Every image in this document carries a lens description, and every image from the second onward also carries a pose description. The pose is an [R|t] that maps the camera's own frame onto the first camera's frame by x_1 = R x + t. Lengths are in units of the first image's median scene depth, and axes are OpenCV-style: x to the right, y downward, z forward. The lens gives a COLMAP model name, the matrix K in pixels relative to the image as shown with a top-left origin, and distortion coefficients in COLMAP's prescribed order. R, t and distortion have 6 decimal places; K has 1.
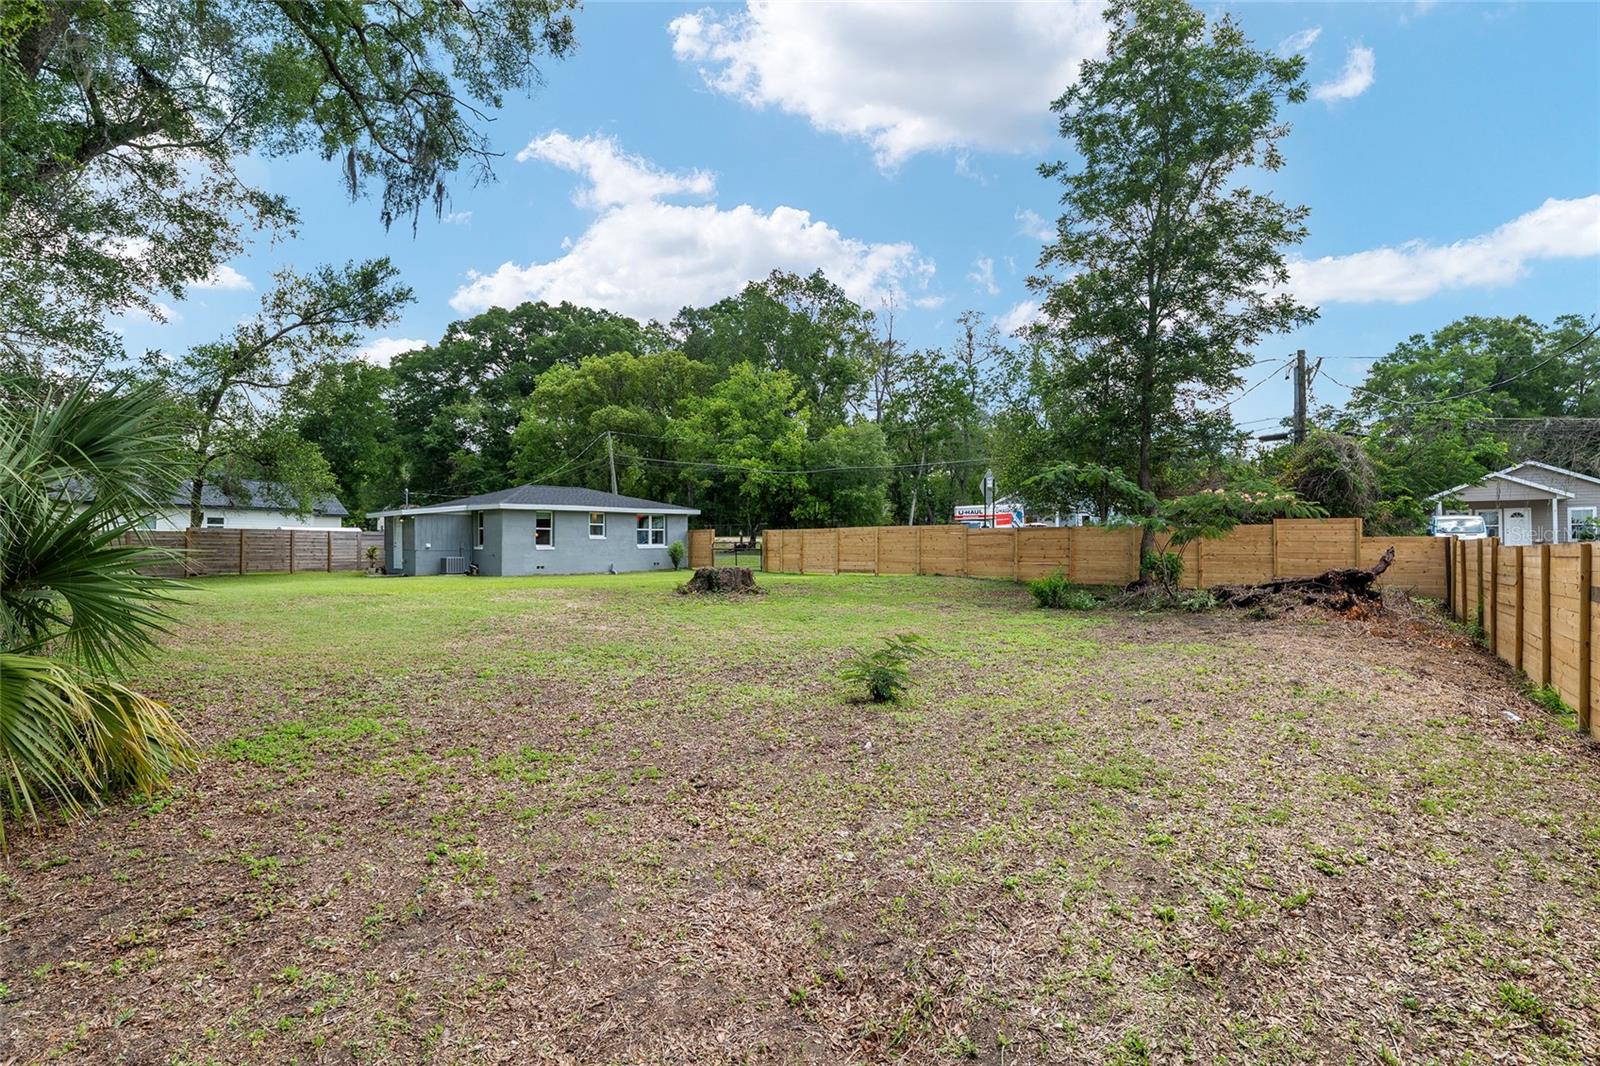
lens RADIAL K [[692.2, 0, 798.8], [0, 692.2, 535.5], [0, 0, 1]] dist [-0.001873, -0.000595]
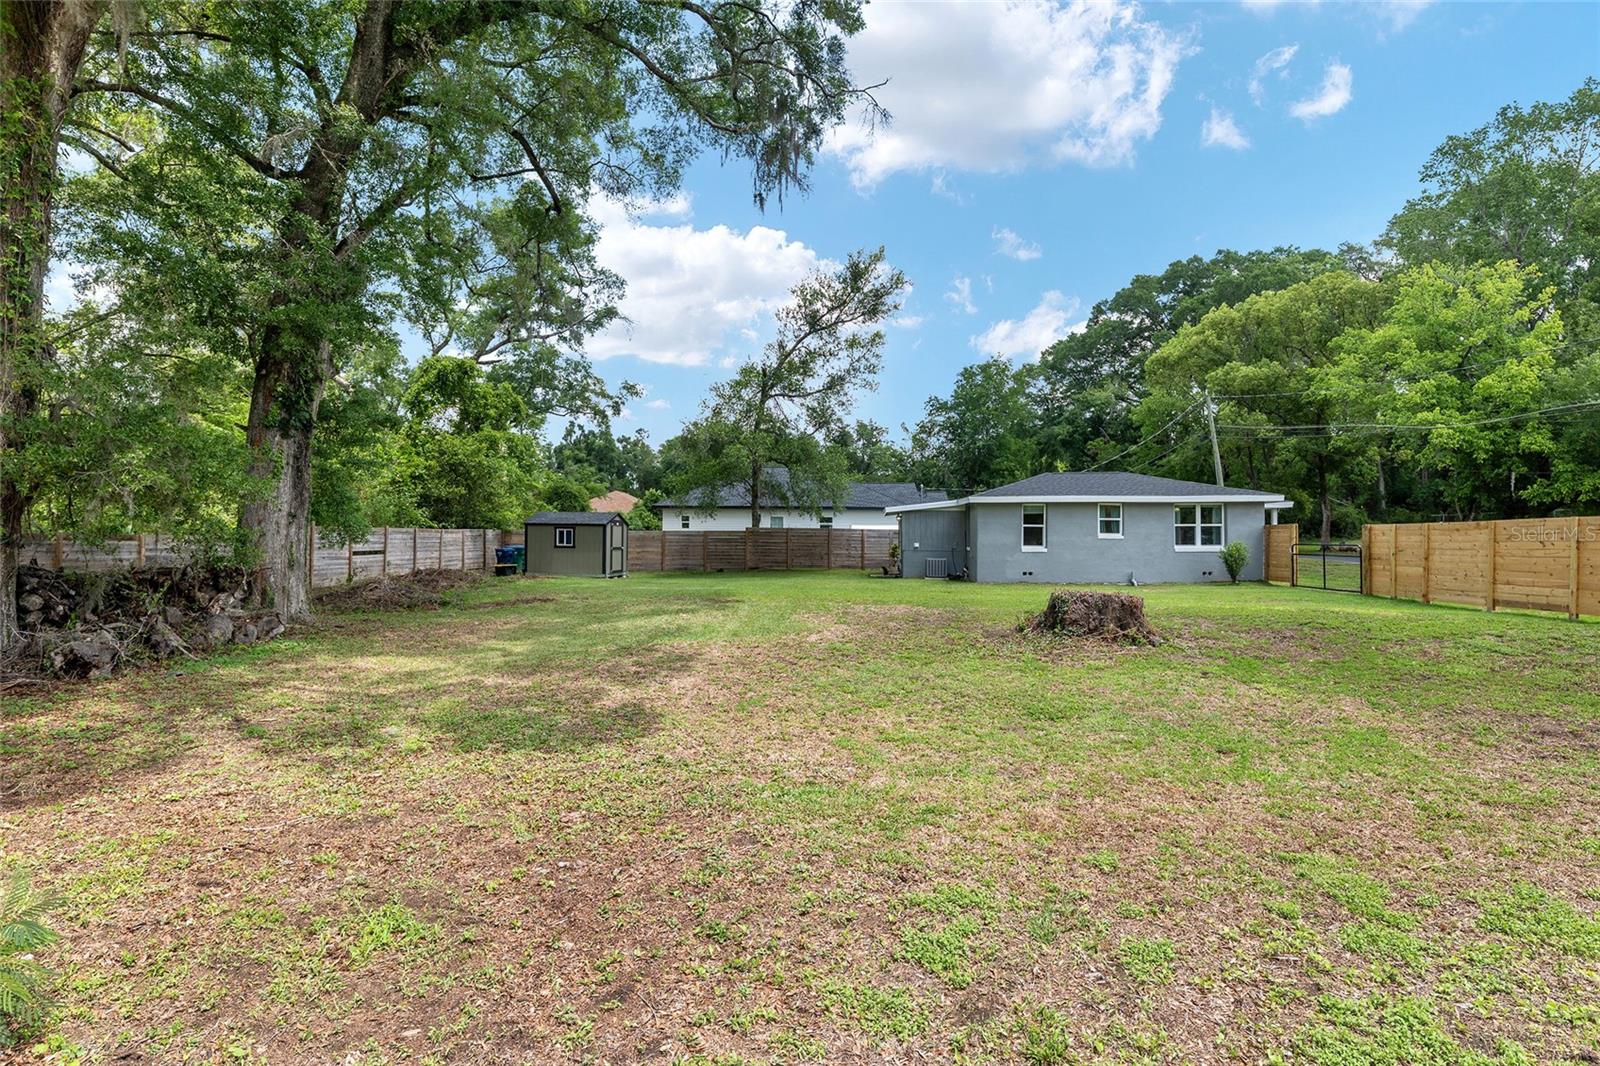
lens RADIAL K [[785.3, 0, 800.2], [0, 785.3, 504.6], [0, 0, 1]] dist [-0.000947, -0.000302]
pose [[0.688531, -0.026988, -0.724704, 0.094645], [0.003943, 0.999432, -0.033473, -0.003976], [0.725196, 0.020190, 0.688247, 0.146085]]
